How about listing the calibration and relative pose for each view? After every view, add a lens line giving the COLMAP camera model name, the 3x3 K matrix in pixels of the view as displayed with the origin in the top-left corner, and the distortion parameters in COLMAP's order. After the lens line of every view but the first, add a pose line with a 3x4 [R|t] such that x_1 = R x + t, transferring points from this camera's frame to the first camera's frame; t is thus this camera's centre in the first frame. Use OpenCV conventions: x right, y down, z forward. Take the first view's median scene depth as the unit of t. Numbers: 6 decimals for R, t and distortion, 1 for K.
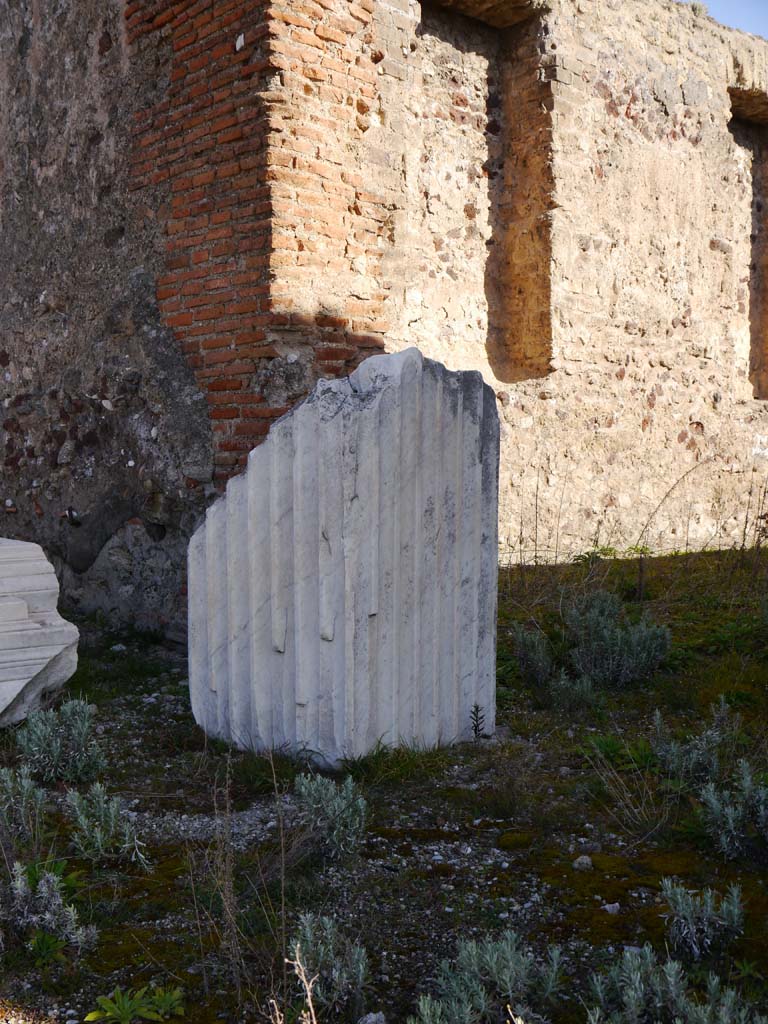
lens RADIAL K [[1131.8, 0, 382.8], [0, 1131.8, 509.6], [0, 0, 1]] dist [-0.013706, 0.000000]
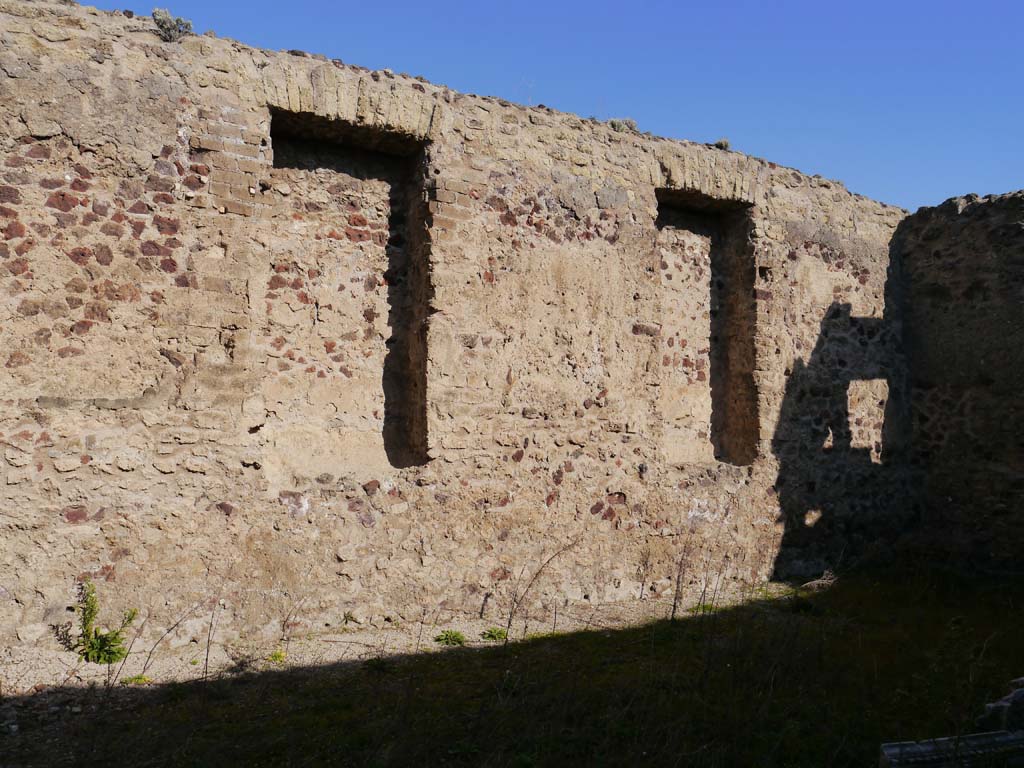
lens RADIAL K [[846.7, 0, 513.0], [0, 846.7, 380.8], [0, 0, 1]] dist [-0.052852, 0.032104]
pose [[0.984324, -0.003341, -0.176338, 0.354493], [-0.014282, 0.995027, -0.098578, -0.112853], [0.175790, 0.099551, 0.979381, 0.195199]]
